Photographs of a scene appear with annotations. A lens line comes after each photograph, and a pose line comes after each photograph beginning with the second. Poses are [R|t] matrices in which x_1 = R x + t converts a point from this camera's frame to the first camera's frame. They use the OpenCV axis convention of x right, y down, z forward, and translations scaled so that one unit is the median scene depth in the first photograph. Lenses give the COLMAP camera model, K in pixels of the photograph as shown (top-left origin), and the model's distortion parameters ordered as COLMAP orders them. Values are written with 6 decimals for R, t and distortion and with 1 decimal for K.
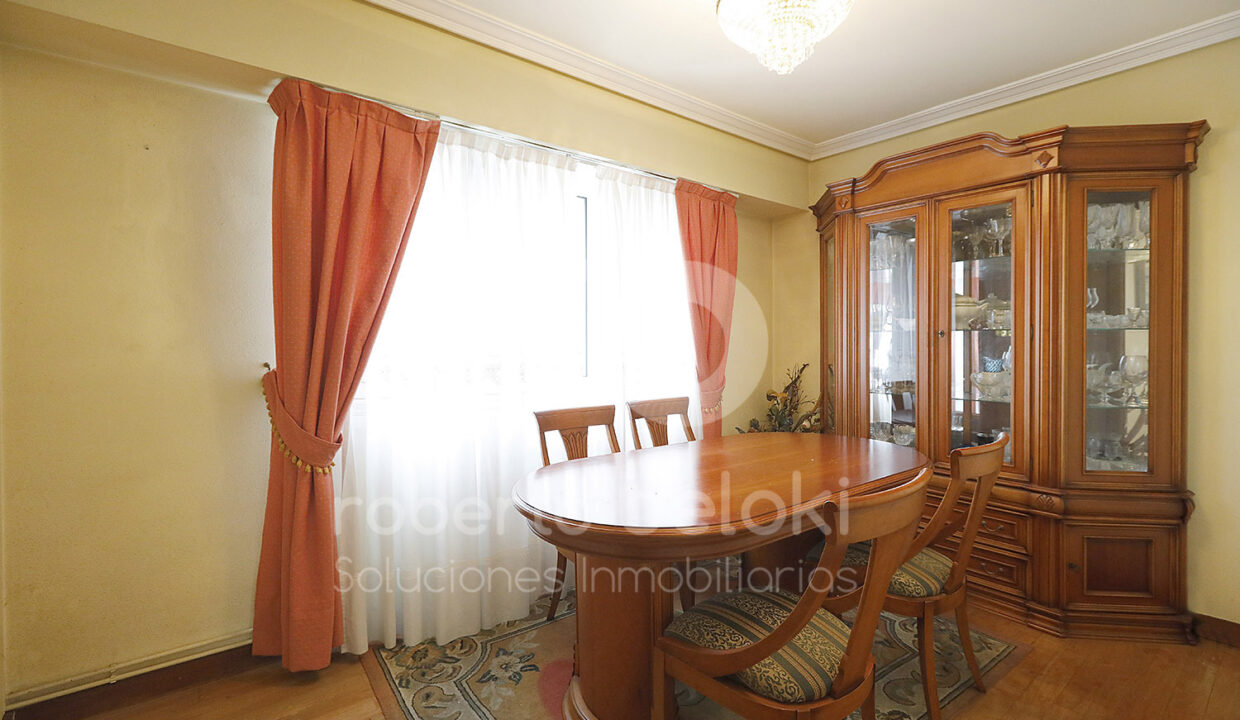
lens RADIAL K [[549.6, 0, 617.5], [0, 549.6, 370.6], [0, 0, 1]] dist [0.000116, 0.000463]
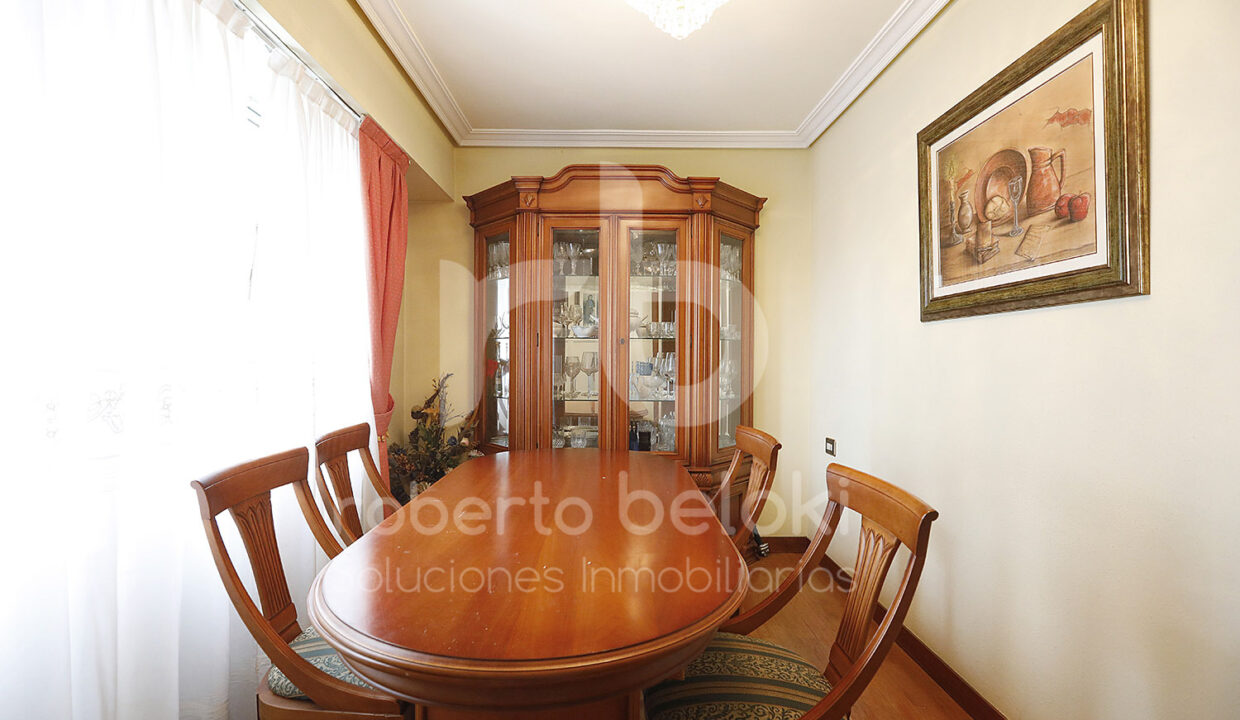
lens RADIAL K [[568.0, 0, 618.0], [0, 568.0, 363.5], [0, 0, 1]] dist [-0.000066, 0.003600]
pose [[0.596659, -0.012528, 0.802397, -0.327970], [0.036162, 0.999282, -0.011287, -0.011387], [-0.801679, 0.035751, 0.596684, 0.365810]]
